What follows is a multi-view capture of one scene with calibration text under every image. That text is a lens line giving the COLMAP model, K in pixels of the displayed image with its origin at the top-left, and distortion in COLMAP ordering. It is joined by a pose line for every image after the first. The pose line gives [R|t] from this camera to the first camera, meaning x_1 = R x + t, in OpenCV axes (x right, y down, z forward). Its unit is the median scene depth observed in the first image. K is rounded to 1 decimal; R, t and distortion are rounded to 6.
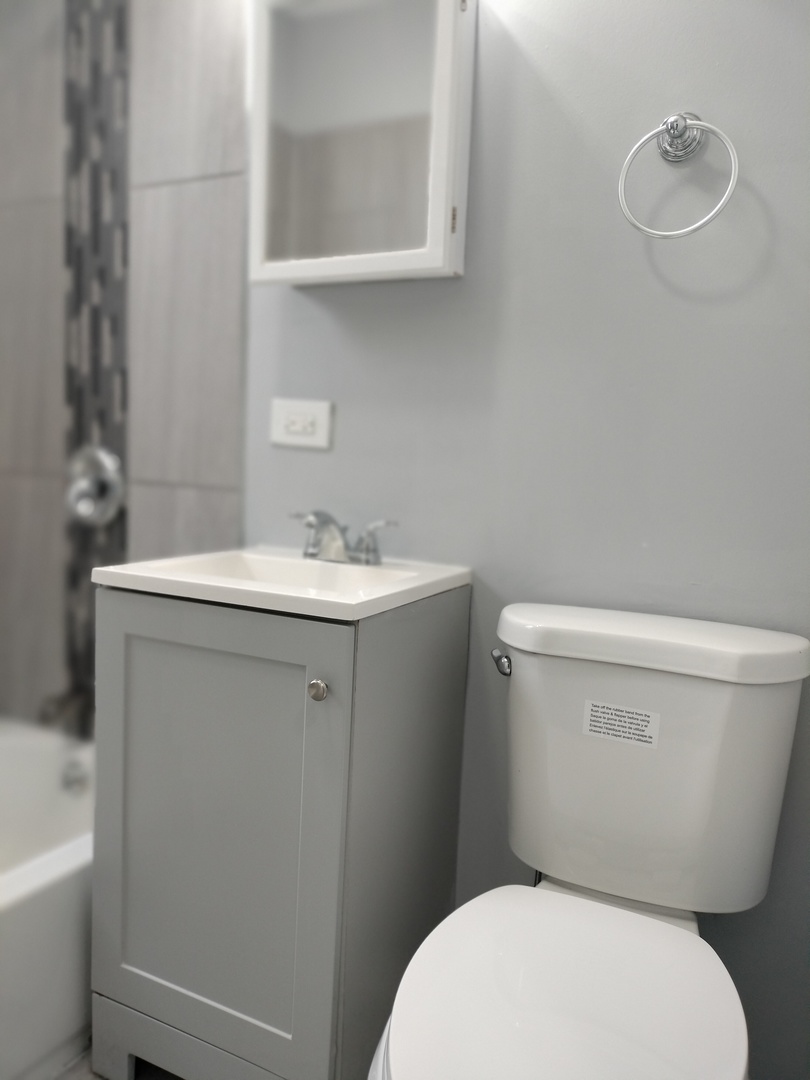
lens RADIAL K [[794.5, 0, 405.8], [0, 794.5, 541.1], [0, 0, 1]] dist [0.046634, -0.068090]
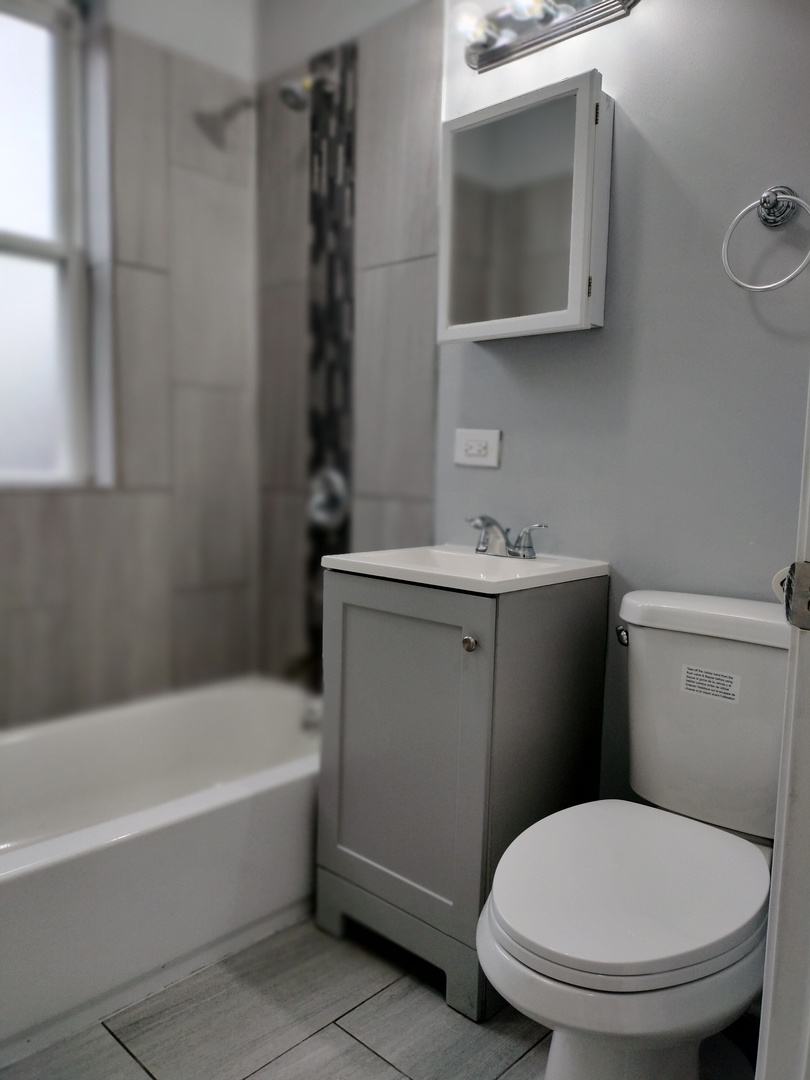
lens RADIAL K [[796.2, 0, 404.5], [0, 796.2, 545.2], [0, 0, 1]] dist [0.049055, -0.077044]
pose [[0.958994, 0.009018, -0.283284, 0.126240], [-0.012610, 0.999861, -0.010861, 0.024128], [0.283147, 0.013988, 0.958975, -0.264927]]
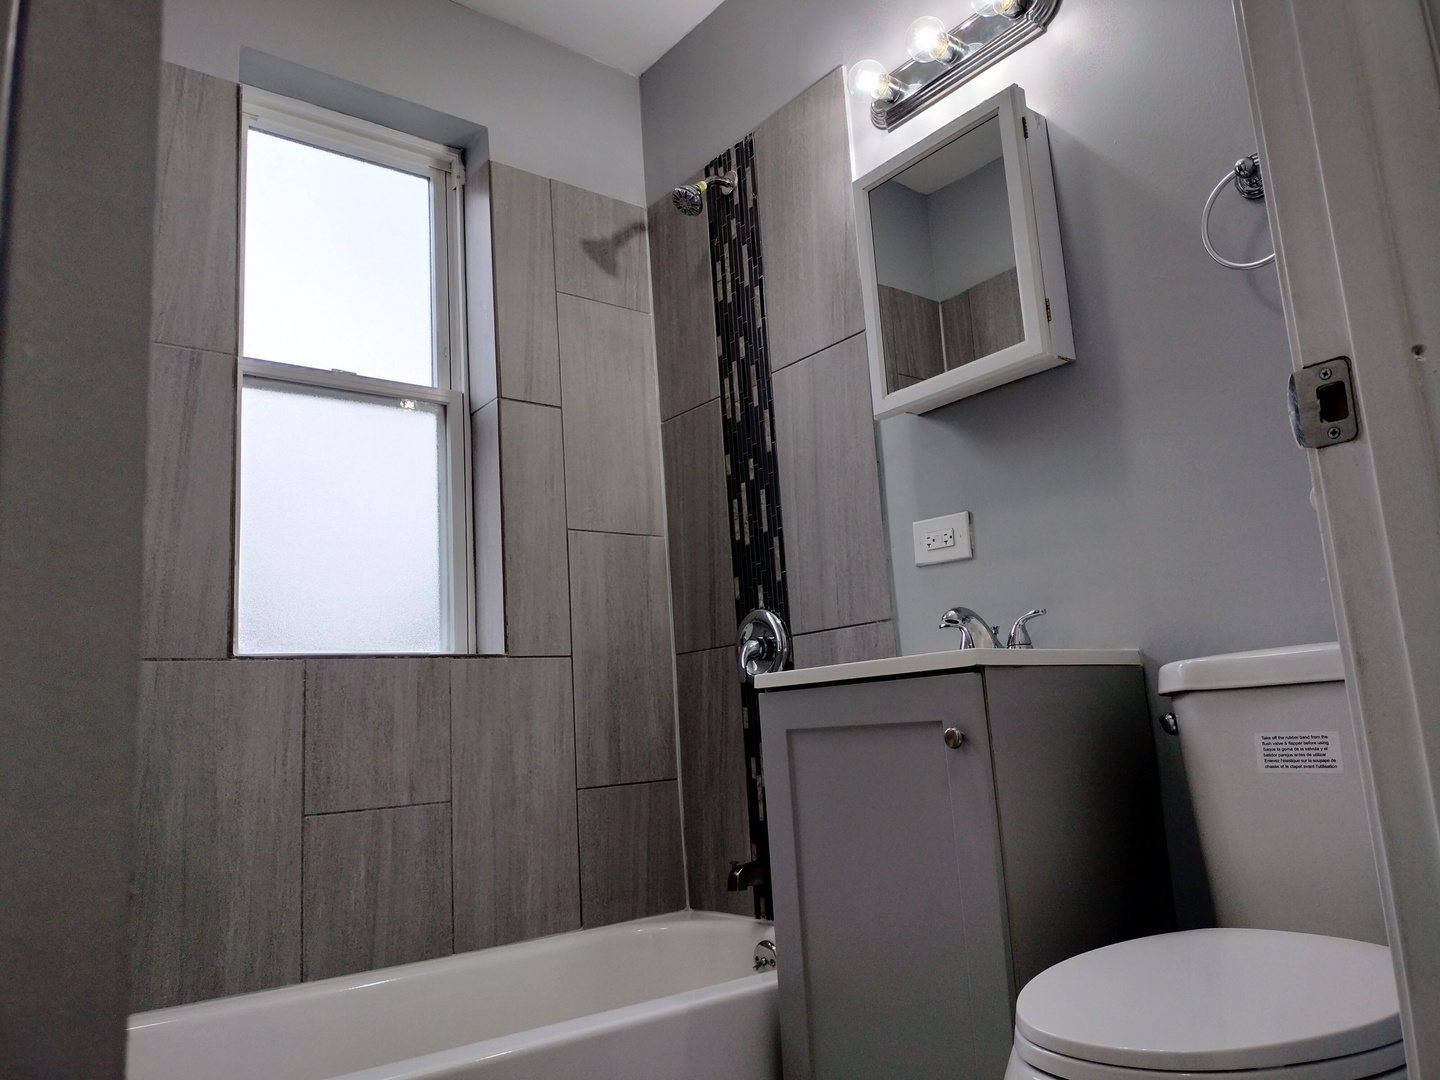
lens RADIAL K [[1061.6, 0, 721.1], [0, 1061.6, 545.3], [0, 0, 1]] dist [0.049055, -0.077044]
pose [[0.901169, -0.173956, -0.397031, 0.156390], [0.056922, 0.955501, -0.289445, 0.245261], [0.429714, 0.238239, 0.870970, -0.297257]]
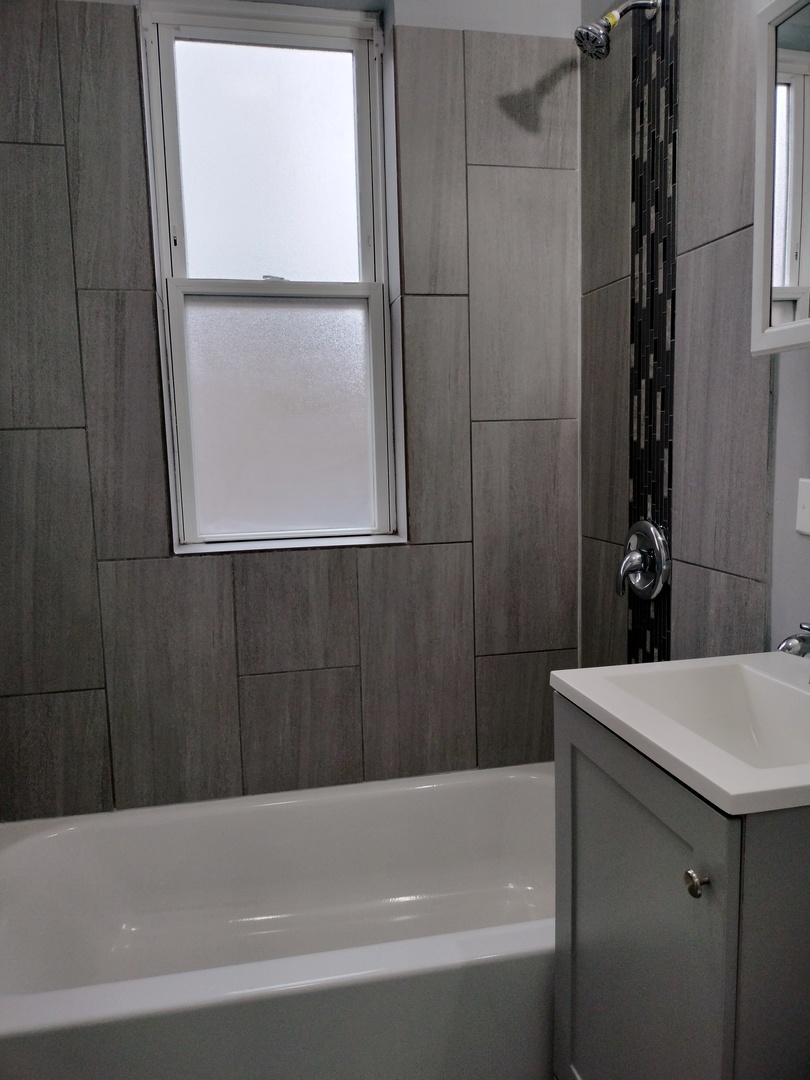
lens RADIAL K [[796.2, 0, 404.5], [0, 796.2, 545.2], [0, 0, 1]] dist [0.049055, -0.077044]
pose [[0.625667, 0.039836, -0.779072, 0.246137], [-0.030651, 0.999179, 0.026475, -0.129517], [0.779488, 0.007315, 0.626375, 0.175448]]
